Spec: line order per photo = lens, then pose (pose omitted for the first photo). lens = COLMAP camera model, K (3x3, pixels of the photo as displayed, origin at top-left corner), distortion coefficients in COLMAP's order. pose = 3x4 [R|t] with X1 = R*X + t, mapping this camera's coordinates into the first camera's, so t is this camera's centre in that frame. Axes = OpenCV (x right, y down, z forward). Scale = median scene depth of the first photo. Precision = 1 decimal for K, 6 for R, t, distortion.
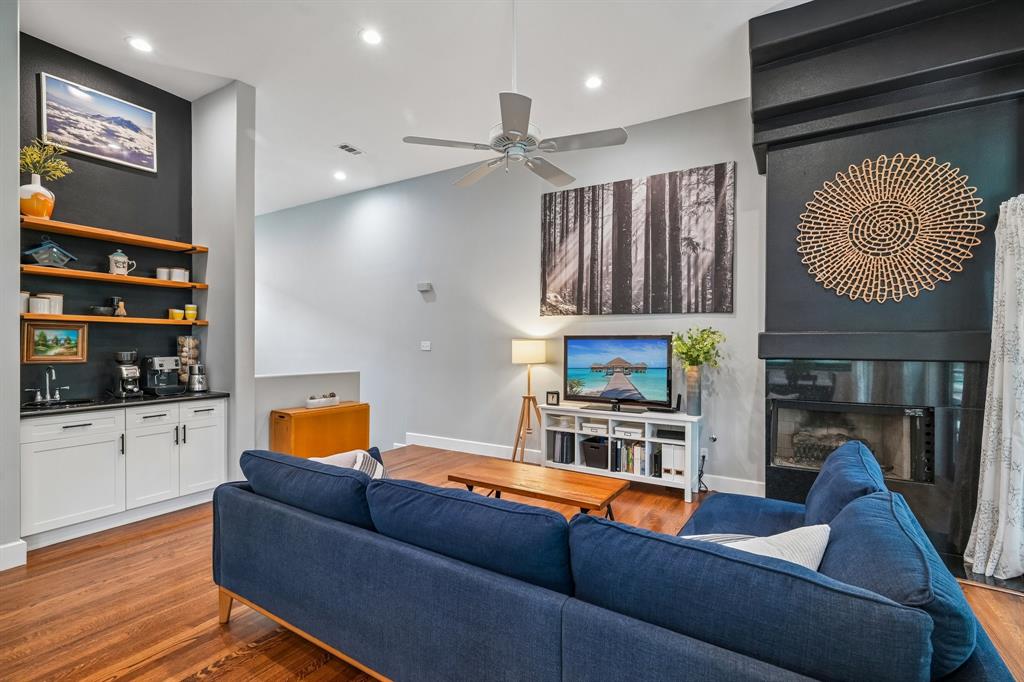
lens RADIAL K [[462.4, 0, 514.1], [0, 462.4, 346.1], [0, 0, 1]] dist [0.000263, -0.000037]
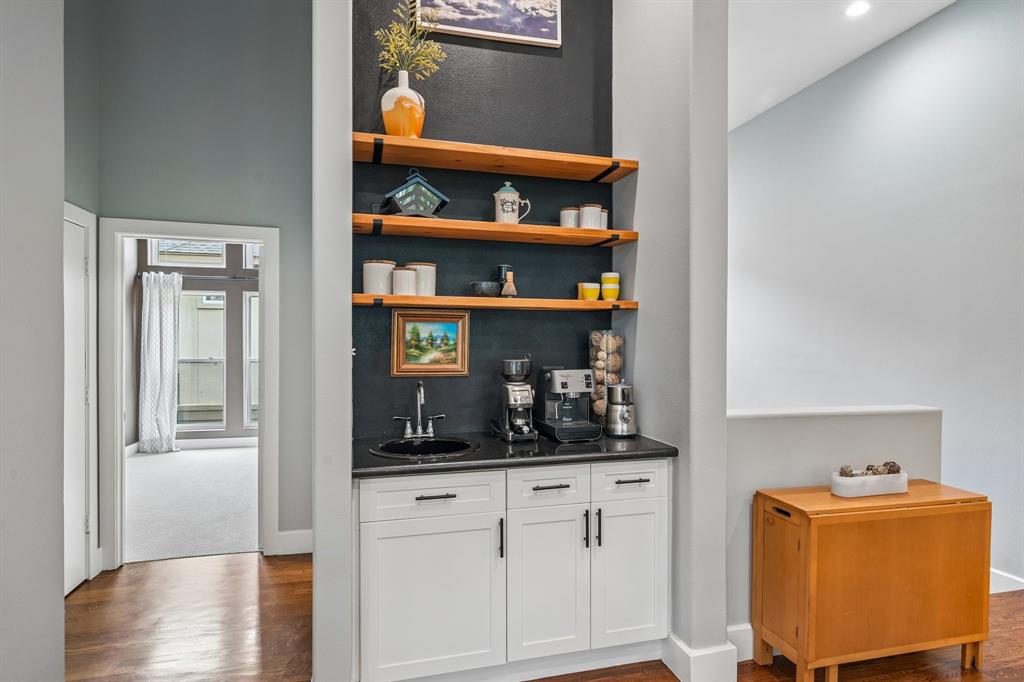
lens RADIAL K [[570.7, 0, 514.1], [0, 570.7, 346.7], [0, 0, 1]] dist [-0.003840, 0.000767]
pose [[0.716934, 0.002278, -0.697138, -0.307628], [-0.003139, 0.999995, 0.000040, -0.002531], [0.697134, 0.002160, 0.716937, 0.433983]]
